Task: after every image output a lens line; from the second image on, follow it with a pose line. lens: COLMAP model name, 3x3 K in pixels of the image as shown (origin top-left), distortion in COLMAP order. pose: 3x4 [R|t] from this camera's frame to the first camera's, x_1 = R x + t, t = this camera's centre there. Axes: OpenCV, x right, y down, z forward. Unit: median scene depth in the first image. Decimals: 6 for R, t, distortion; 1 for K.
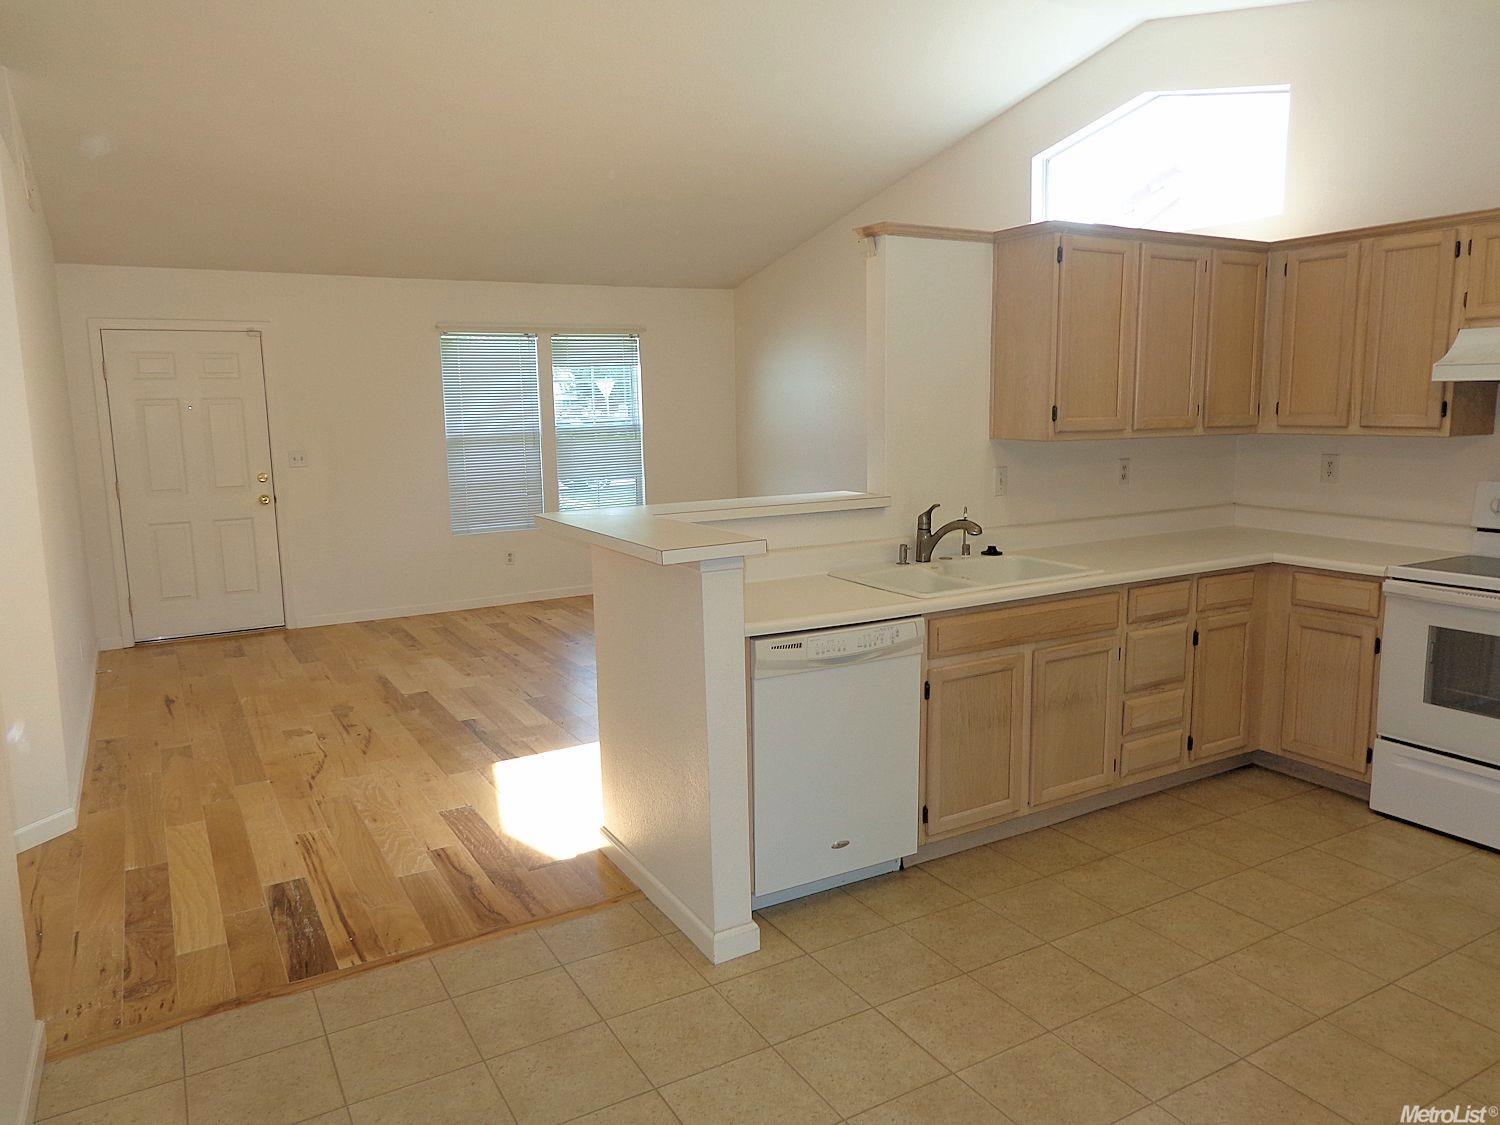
lens RADIAL K [[1047.4, 0, 757.4], [0, 1047.4, 560.0], [0, 0, 1]] dist [-0.003236, 0.011552]
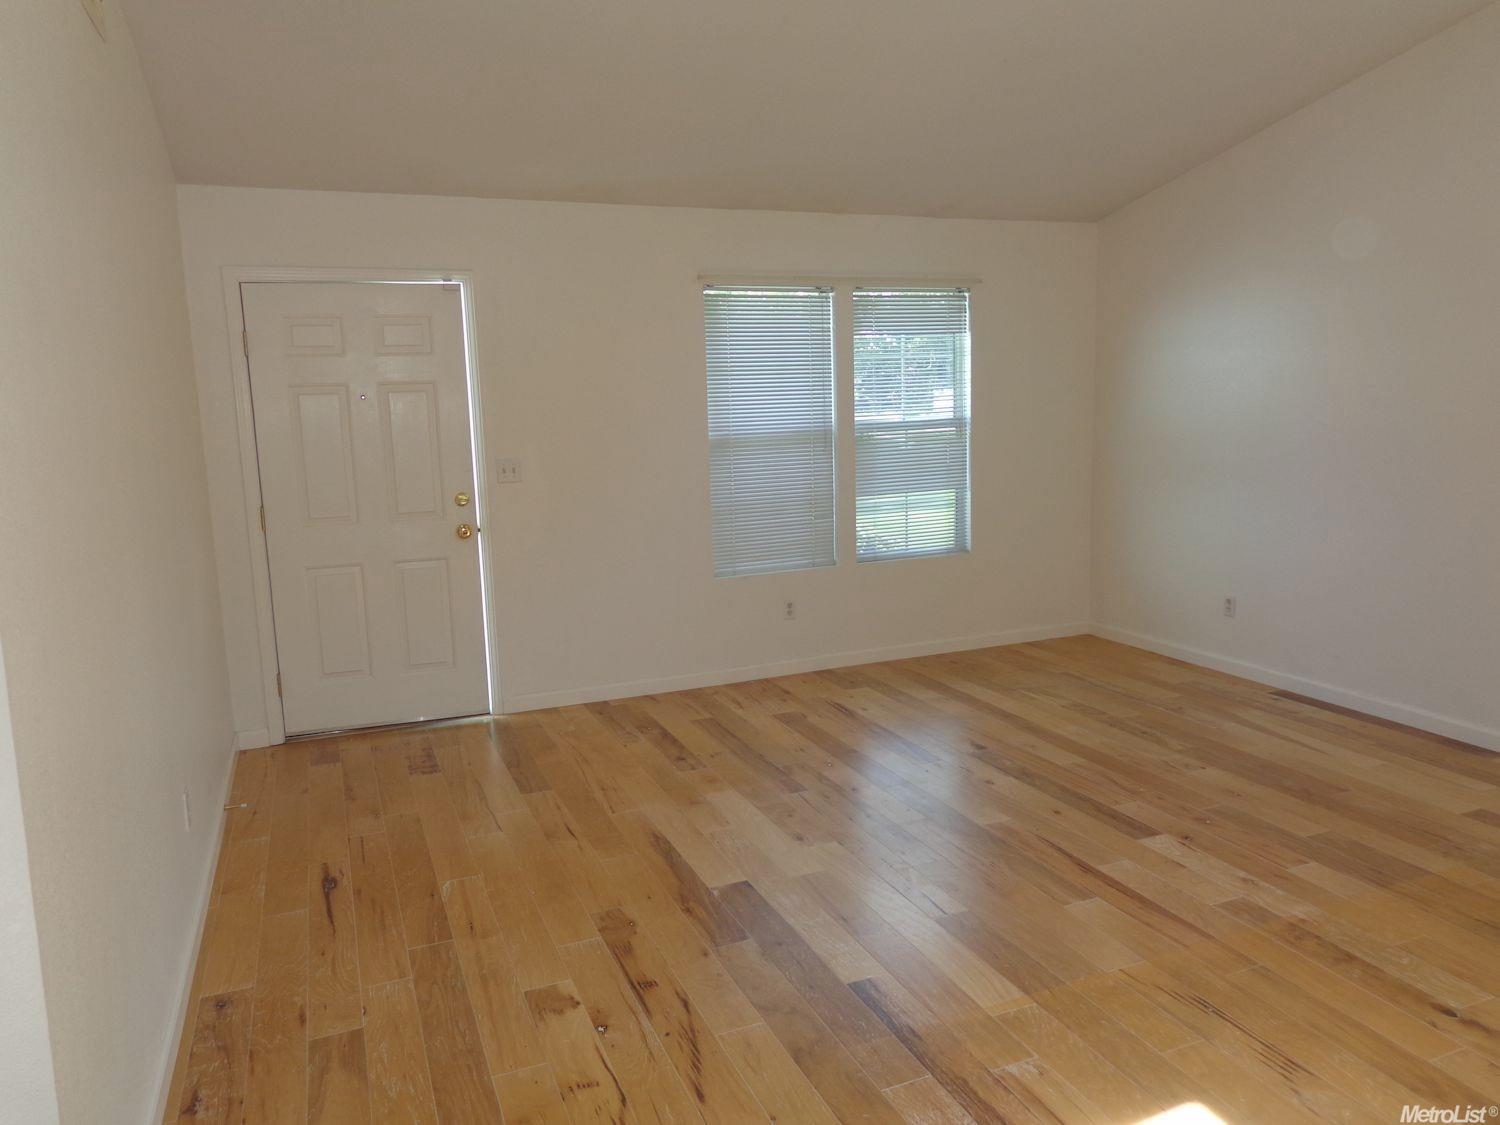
lens RADIAL K [[1047.4, 0, 748.9], [0, 1047.4, 563.9], [0, 0, 1]] dist [-0.003236, 0.011552]
pose [[0.990254, 0.010504, -0.138878, -0.198775], [-0.009399, 0.999919, 0.008607, -0.045317], [0.138957, -0.007217, 0.990272, 0.362431]]
